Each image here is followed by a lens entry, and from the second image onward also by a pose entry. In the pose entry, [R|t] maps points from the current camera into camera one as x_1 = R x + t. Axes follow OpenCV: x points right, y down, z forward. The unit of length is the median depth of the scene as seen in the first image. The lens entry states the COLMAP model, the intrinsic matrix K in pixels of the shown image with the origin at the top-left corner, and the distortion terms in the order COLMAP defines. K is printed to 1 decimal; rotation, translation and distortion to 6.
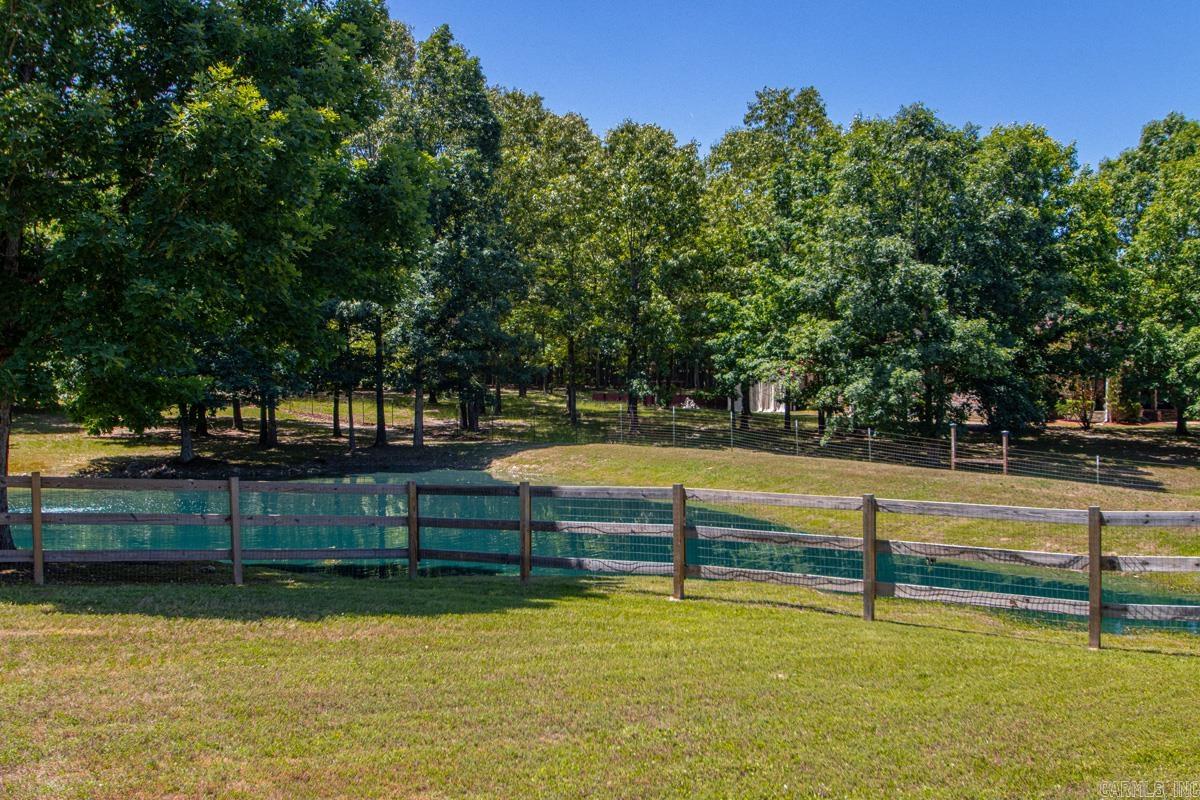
lens RADIAL K [[1266.8, 0, 577.1], [0, 1266.8, 405.9], [0, 0, 1]] dist [-0.063988, -0.018545]
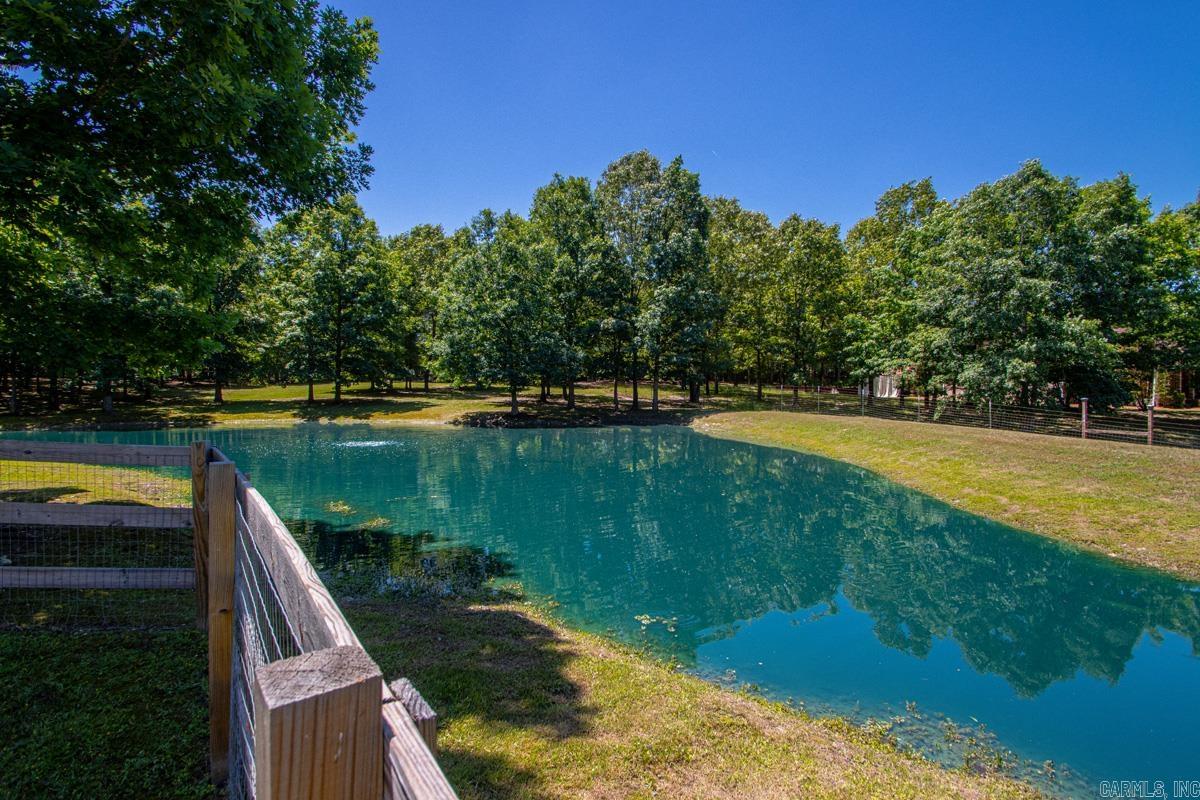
lens RADIAL K [[428.3, 0, 643.0], [0, 428.3, 405.3], [0, 0, 1]] dist [0.000763, -0.000032]
pose [[0.946027, 0.016631, -0.323661, 0.039242], [-0.014619, 0.999856, 0.008646, 0.019209], [0.323758, -0.003448, 0.946134, 0.426648]]
